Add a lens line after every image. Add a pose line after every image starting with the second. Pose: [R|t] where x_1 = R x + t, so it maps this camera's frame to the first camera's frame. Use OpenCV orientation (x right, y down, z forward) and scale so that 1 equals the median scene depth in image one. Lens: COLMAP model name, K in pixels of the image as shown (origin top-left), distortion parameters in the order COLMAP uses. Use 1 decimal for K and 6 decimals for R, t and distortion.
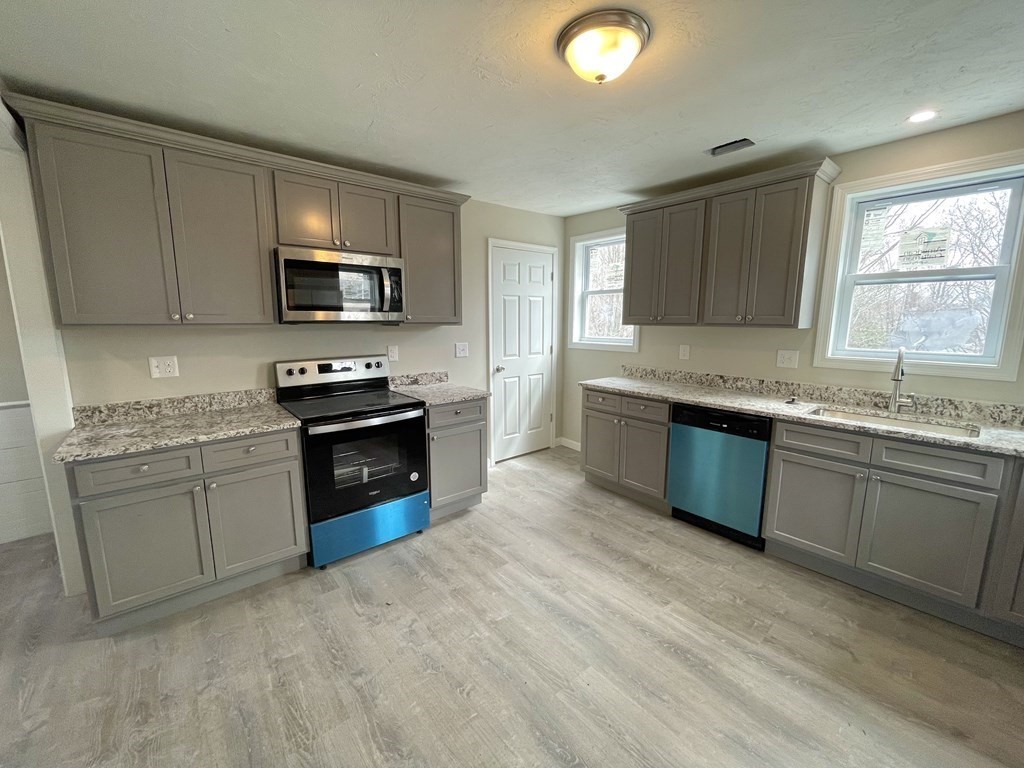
lens RADIAL K [[416.2, 0, 510.3], [0, 416.2, 381.0], [0, 0, 1]] dist [-0.000712, -0.000280]
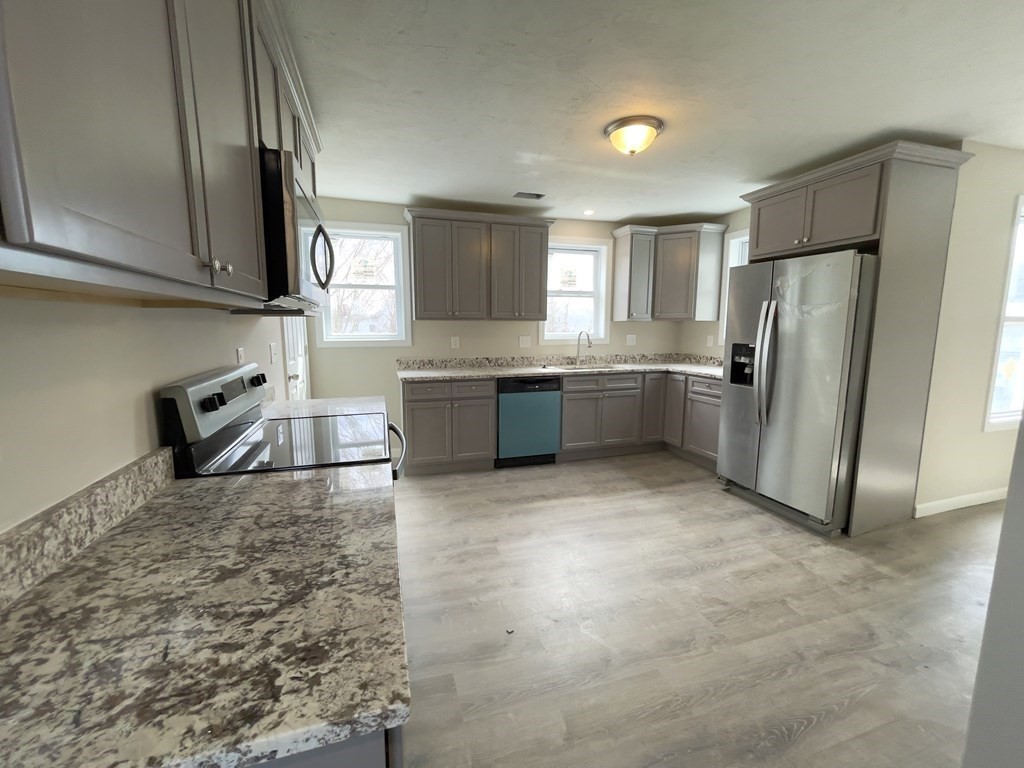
lens RADIAL K [[412.4, 0, 503.2], [0, 412.4, 382.8], [0, 0, 1]] dist [-0.008493, -0.000402]
pose [[0.390920, -0.127028, 0.911617, -0.864718], [0.137428, 0.987384, 0.078653, -0.037905], [-0.910107, 0.094535, 0.403445, 0.533616]]
